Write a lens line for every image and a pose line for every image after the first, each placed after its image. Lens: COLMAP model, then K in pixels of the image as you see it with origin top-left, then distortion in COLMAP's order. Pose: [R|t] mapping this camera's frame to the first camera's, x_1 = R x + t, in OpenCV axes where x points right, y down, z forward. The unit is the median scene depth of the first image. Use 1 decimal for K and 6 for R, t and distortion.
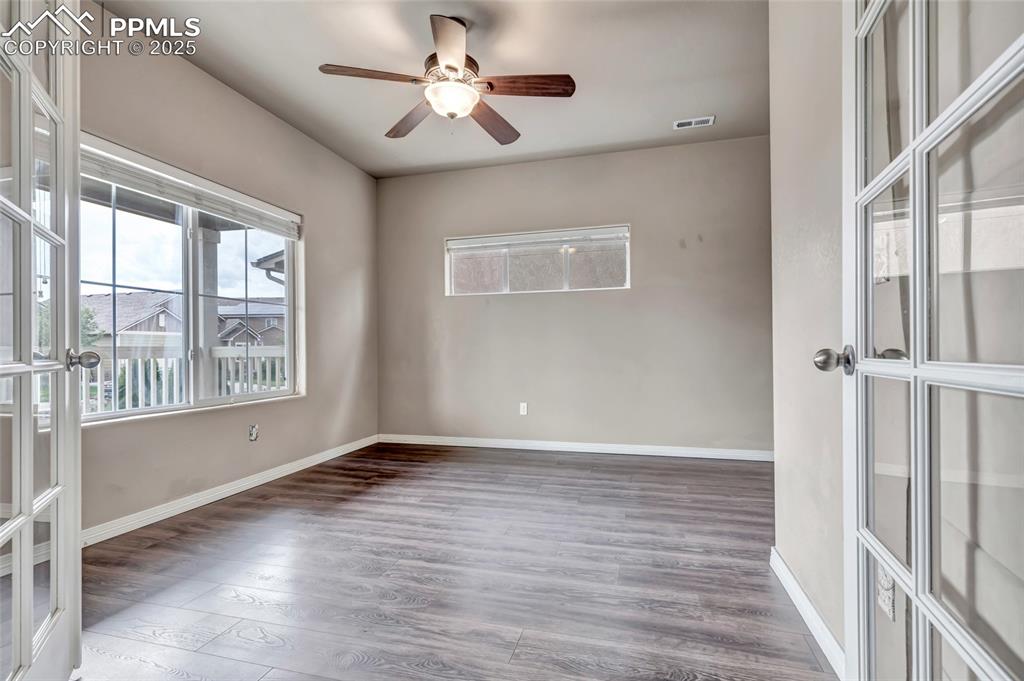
lens RADIAL K [[466.6, 0, 516.3], [0, 466.6, 348.0], [0, 0, 1]] dist [0.001937, 0.000126]
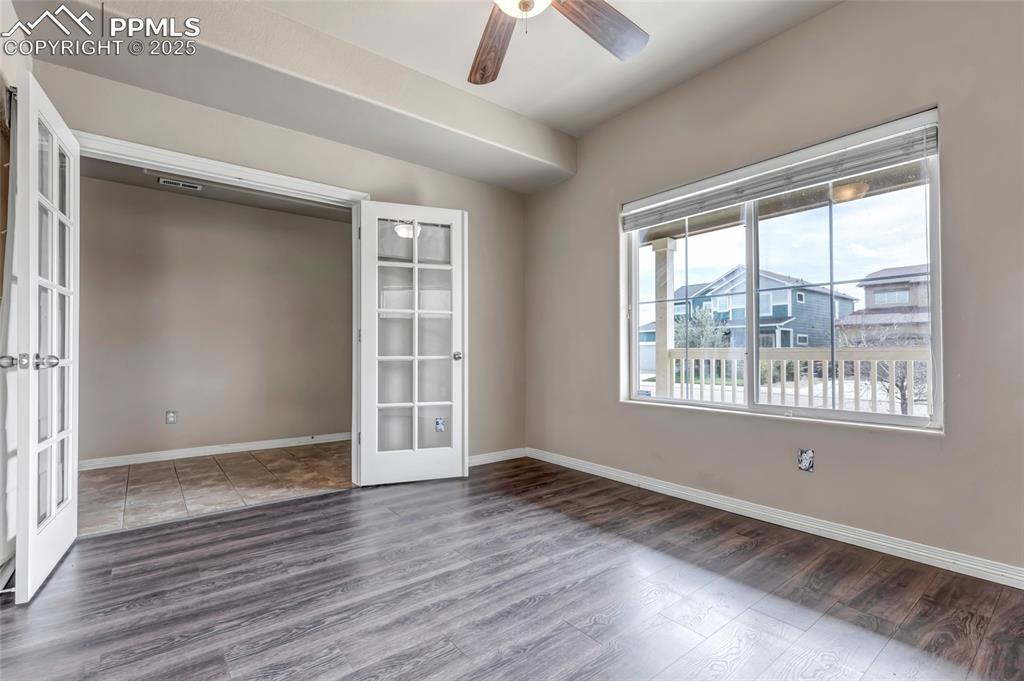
lens RADIAL K [[466.6, 0, 515.8], [0, 466.6, 346.2], [0, 0, 1]] dist [0.001937, 0.000126]
pose [[-0.587418, -0.004836, -0.809269, 0.431928], [0.010007, 0.999862, -0.013239, 0.004609], [0.809222, -0.015876, -0.587289, 1.421600]]
